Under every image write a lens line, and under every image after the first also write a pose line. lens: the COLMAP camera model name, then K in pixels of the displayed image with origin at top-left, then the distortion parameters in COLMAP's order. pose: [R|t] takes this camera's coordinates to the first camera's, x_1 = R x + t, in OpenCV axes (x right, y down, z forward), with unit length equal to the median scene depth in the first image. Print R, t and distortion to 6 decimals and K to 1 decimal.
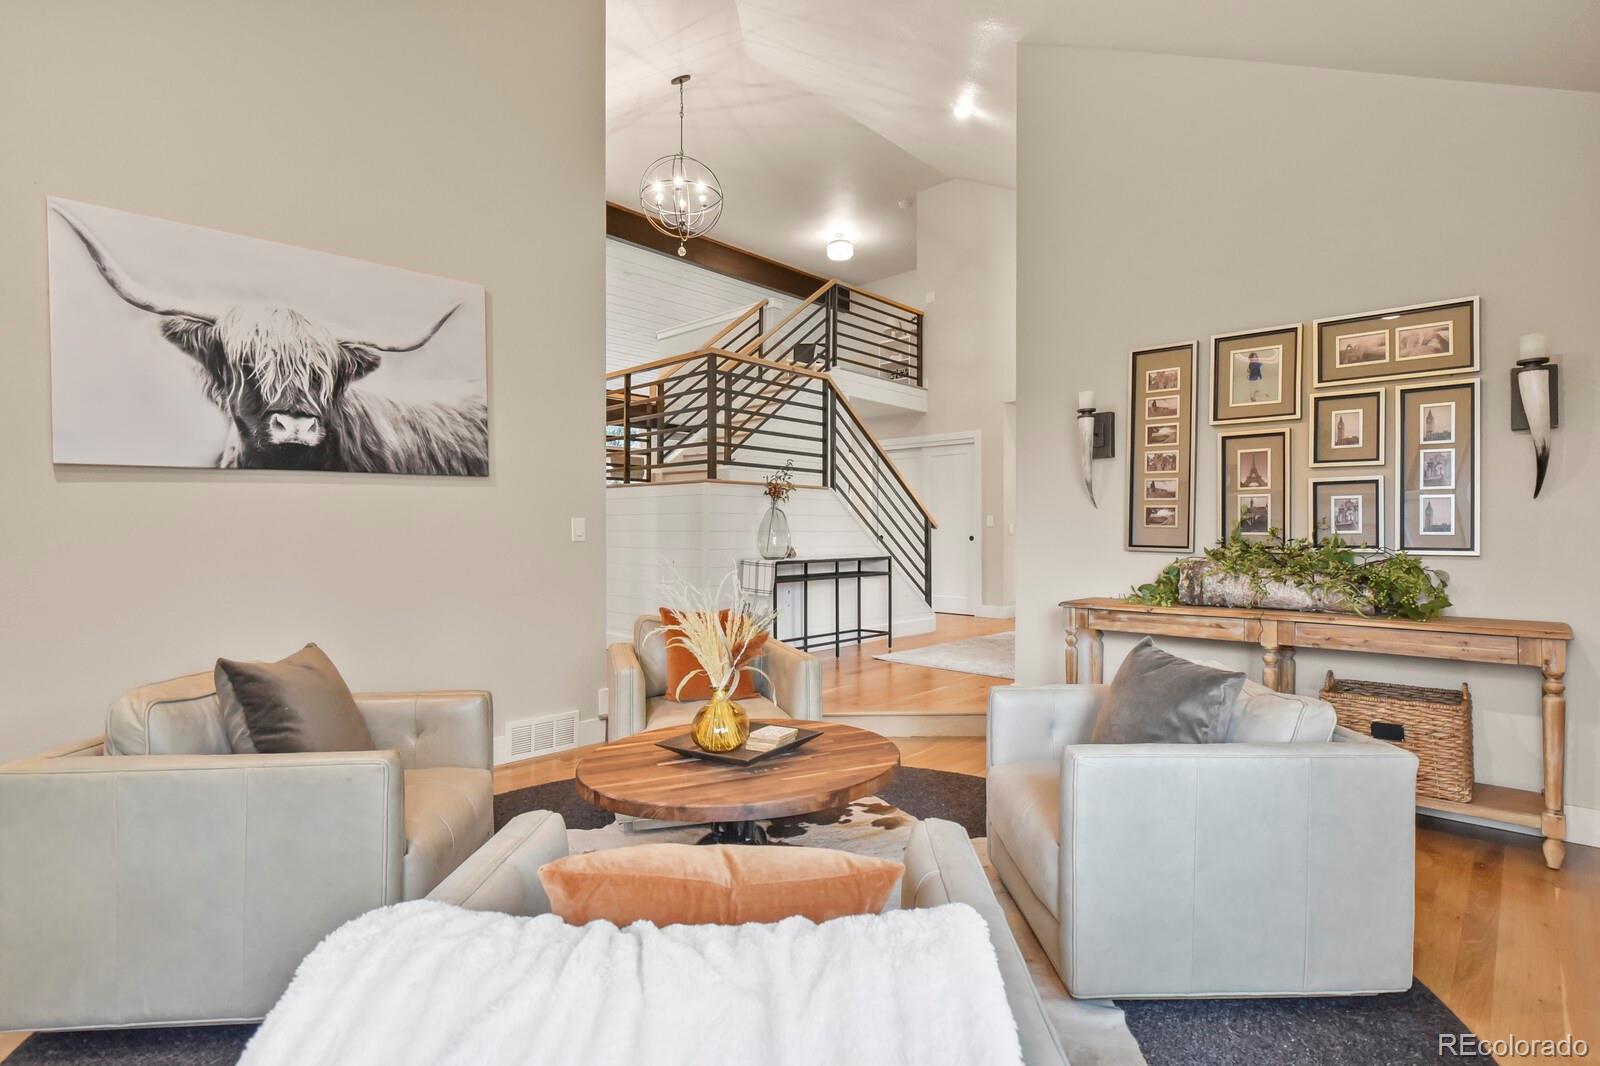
lens RADIAL K [[775.9, 0, 807.6], [0, 775.9, 534.8], [0, 0, 1]] dist [-0.002938, -0.006040]
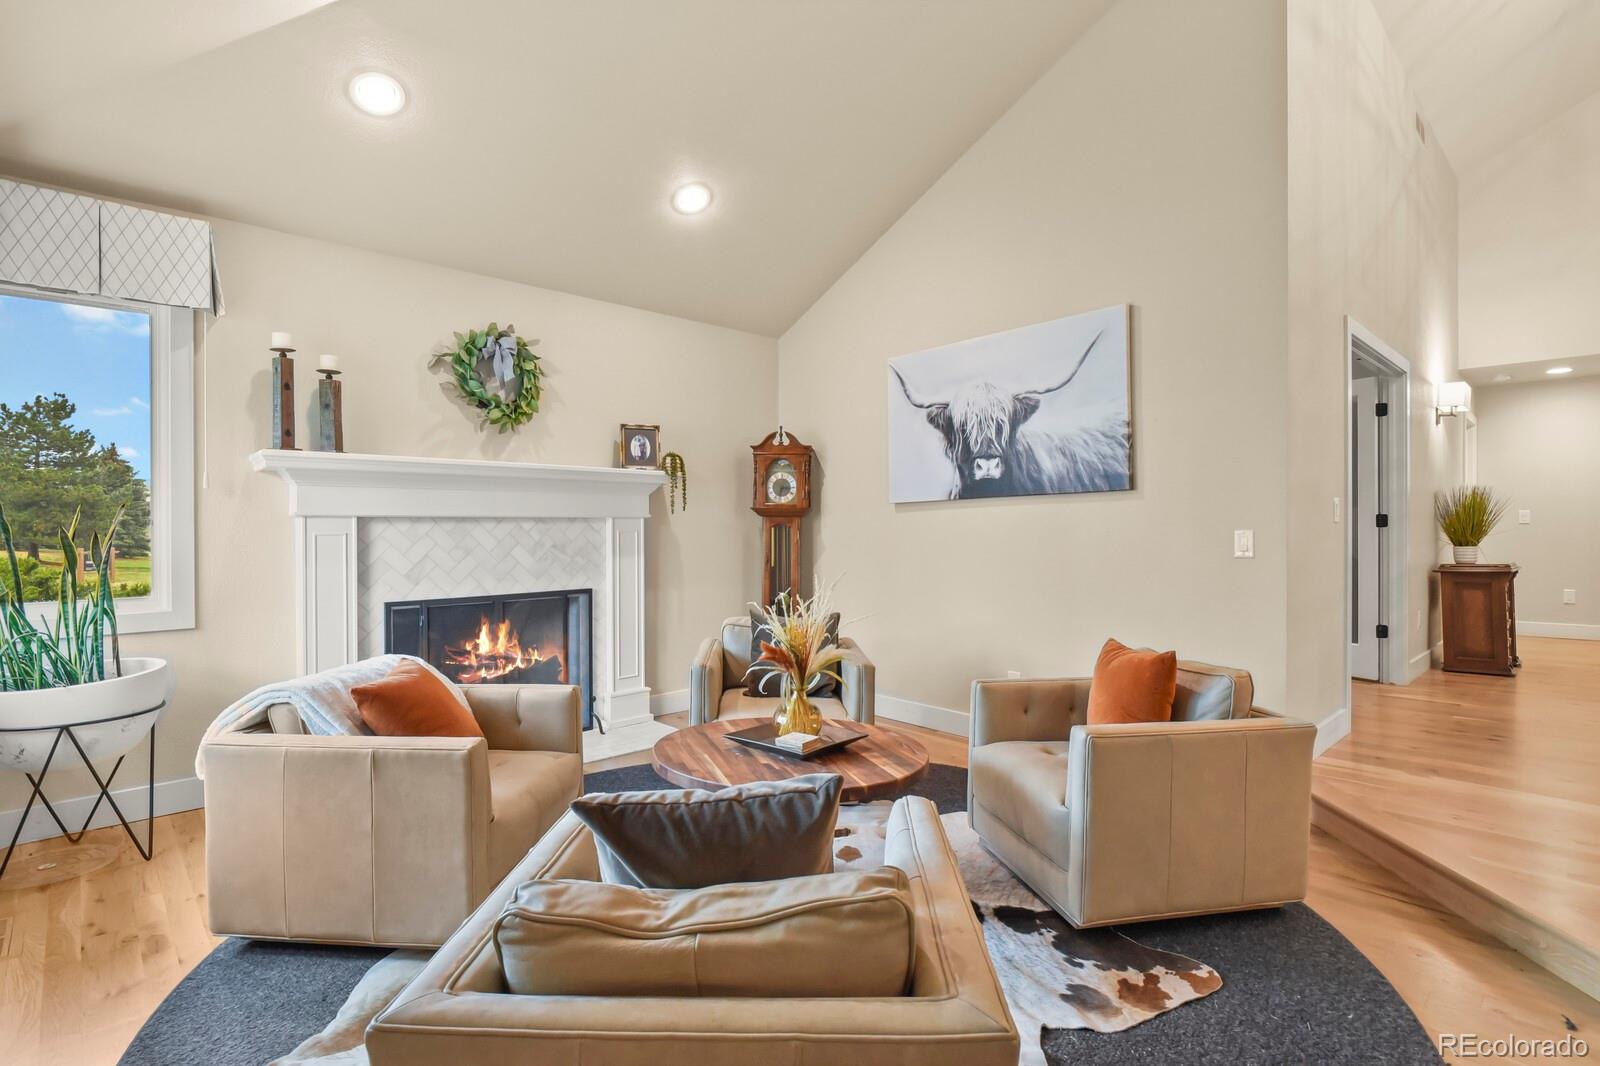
lens RADIAL K [[775.9, 0, 806.6], [0, 775.9, 531.4], [0, 0, 1]] dist [-0.002938, -0.006040]
pose [[-0.054075, 0.006448, -0.998516, 0.736444], [-0.004391, 0.999968, 0.006695, -0.031176], [0.998527, 0.004747, -0.054045, 0.752011]]
